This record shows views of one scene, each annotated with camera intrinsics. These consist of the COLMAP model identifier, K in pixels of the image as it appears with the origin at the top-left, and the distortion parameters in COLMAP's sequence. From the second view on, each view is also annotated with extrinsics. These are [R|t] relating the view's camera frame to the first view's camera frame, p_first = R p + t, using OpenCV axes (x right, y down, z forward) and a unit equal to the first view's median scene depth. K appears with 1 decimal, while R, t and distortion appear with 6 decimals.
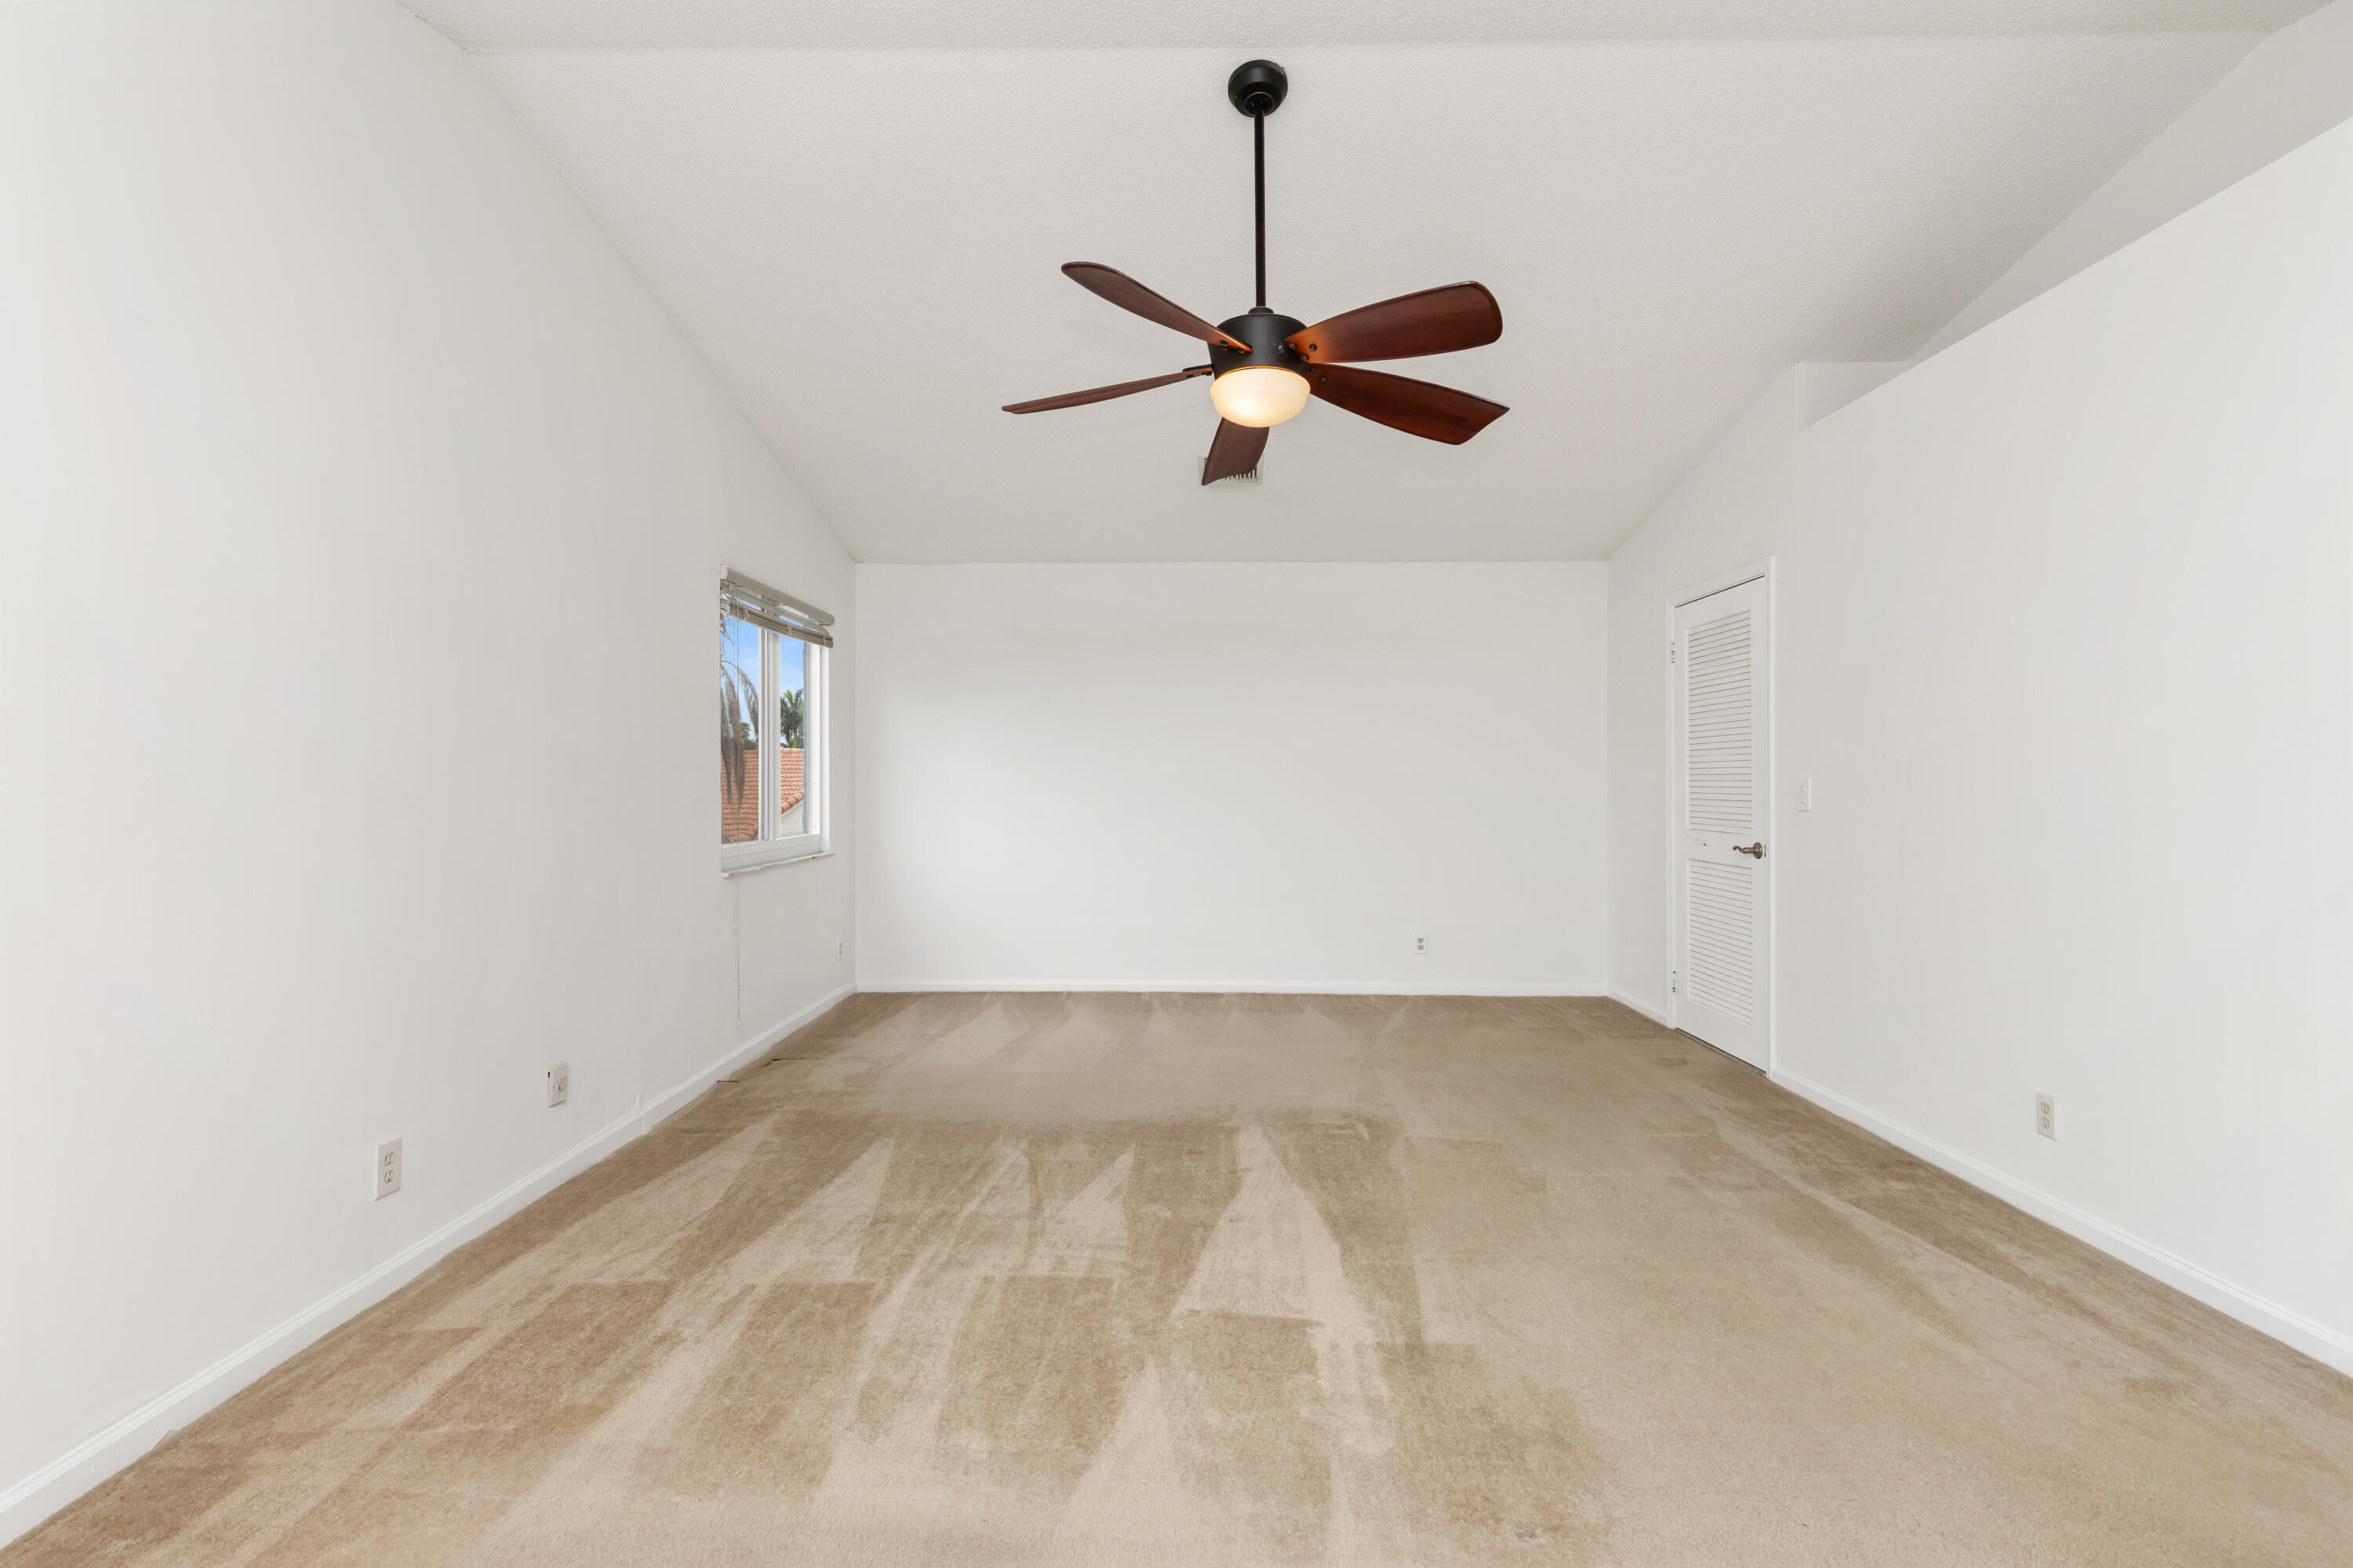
lens RADIAL K [[1095.8, 0, 1177.2], [0, 1095.8, 789.3], [0, 0, 1]] dist [0.012912, -0.002659]
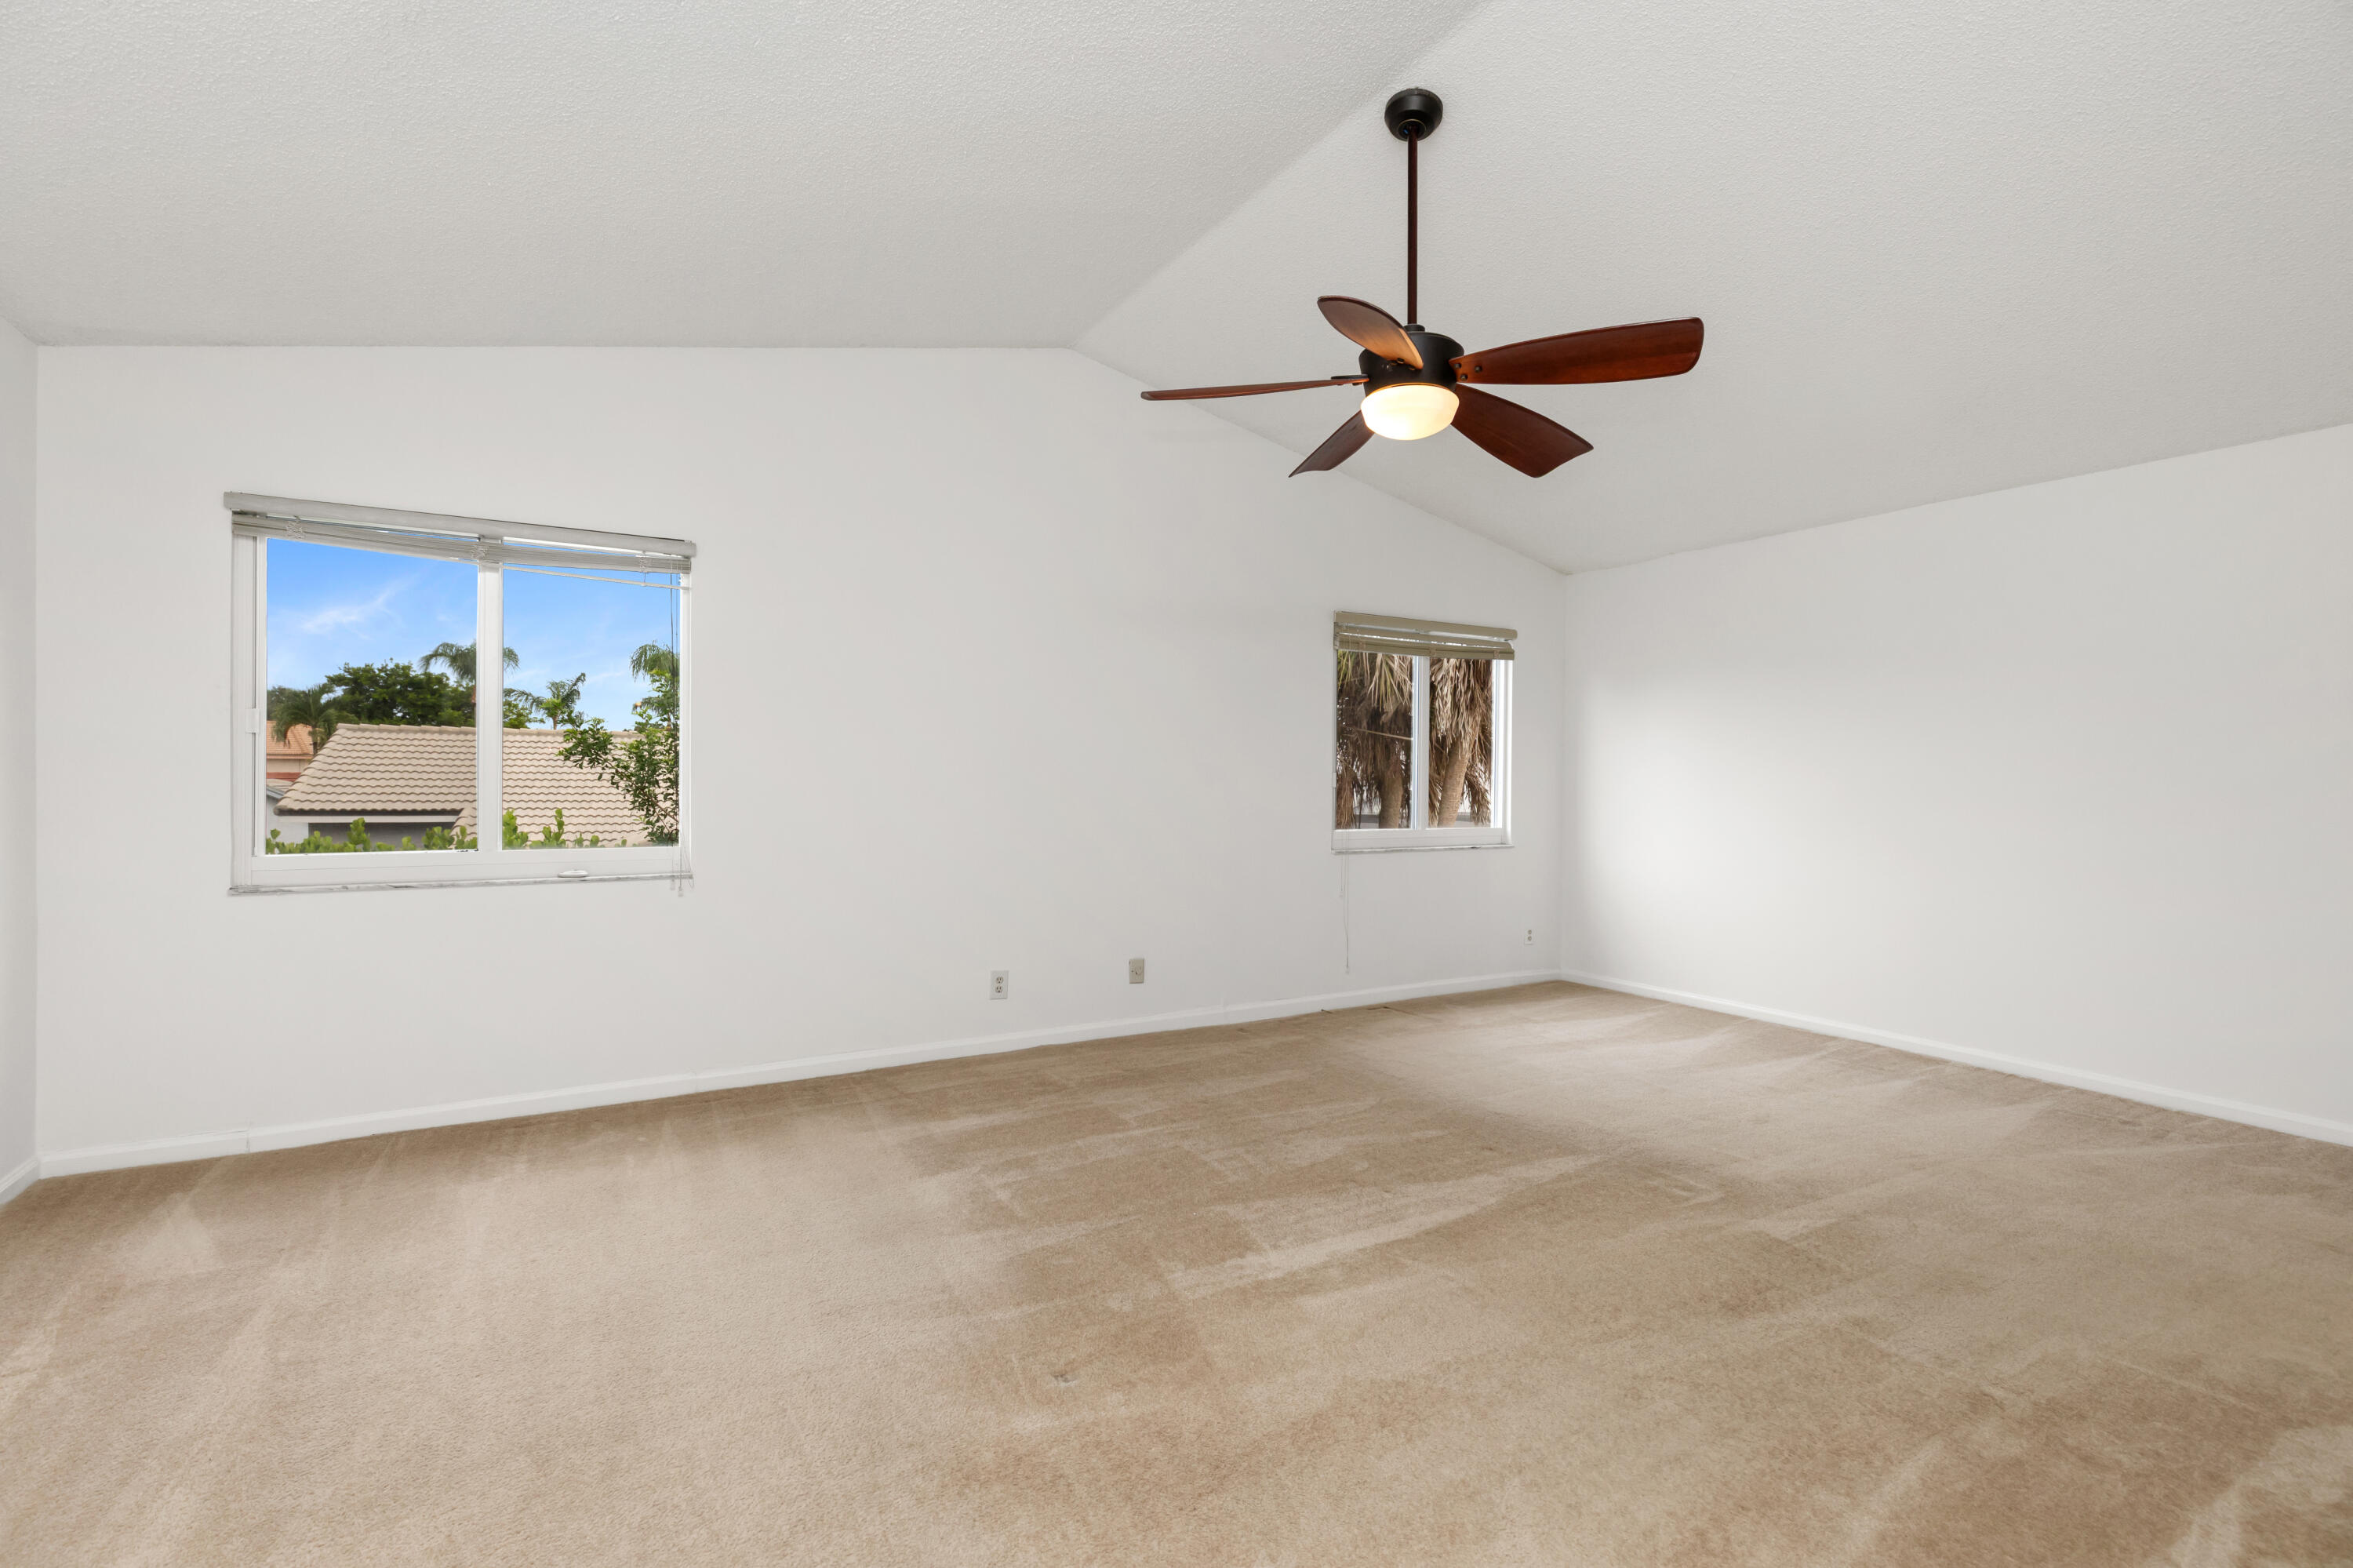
lens RADIAL K [[1095.8, 0, 1168.5], [0, 1095.8, 770.7], [0, 0, 1]] dist [0.012912, -0.002659]
pose [[0.498511, 0.001544, -0.866882, 0.967413], [-0.013527, 0.999891, -0.005998, -0.011023], [0.866778, 0.014716, 0.498478, 0.299737]]
